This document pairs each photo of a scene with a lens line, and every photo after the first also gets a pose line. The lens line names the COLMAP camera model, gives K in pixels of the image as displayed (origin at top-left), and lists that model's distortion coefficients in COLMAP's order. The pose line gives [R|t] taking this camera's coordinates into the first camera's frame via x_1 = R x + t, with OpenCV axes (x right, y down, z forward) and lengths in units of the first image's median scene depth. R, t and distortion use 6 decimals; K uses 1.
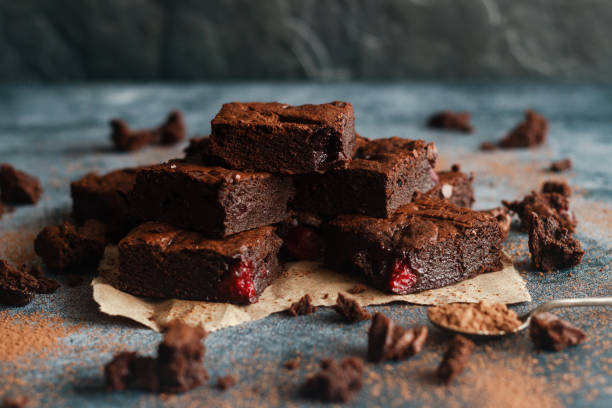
lens RADIAL K [[2124.3, 0, 306.7], [0, 2124.3, 202.5], [0, 0, 1]] dist [0.245388, 0.000000]
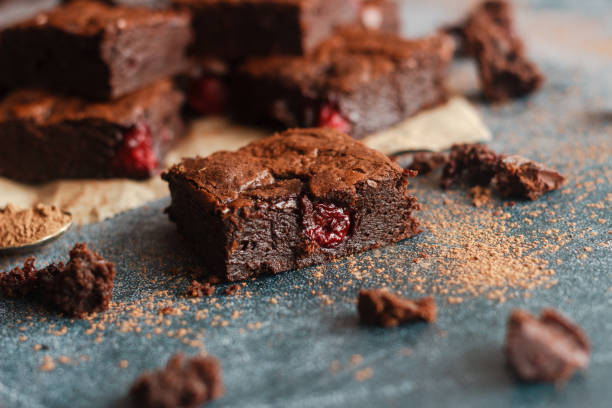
lens RADIAL K [[1649.2, 0, 306.8], [0, 1649.2, 203.6], [0, 0, 1]] dist [-0.205421, 0.000000]
pose [[0.993116, -0.100064, 0.060889, -0.007142], [0.093455, 0.990269, 0.103114, -0.002269], [-0.070614, -0.096714, 0.992804, 0.364415]]
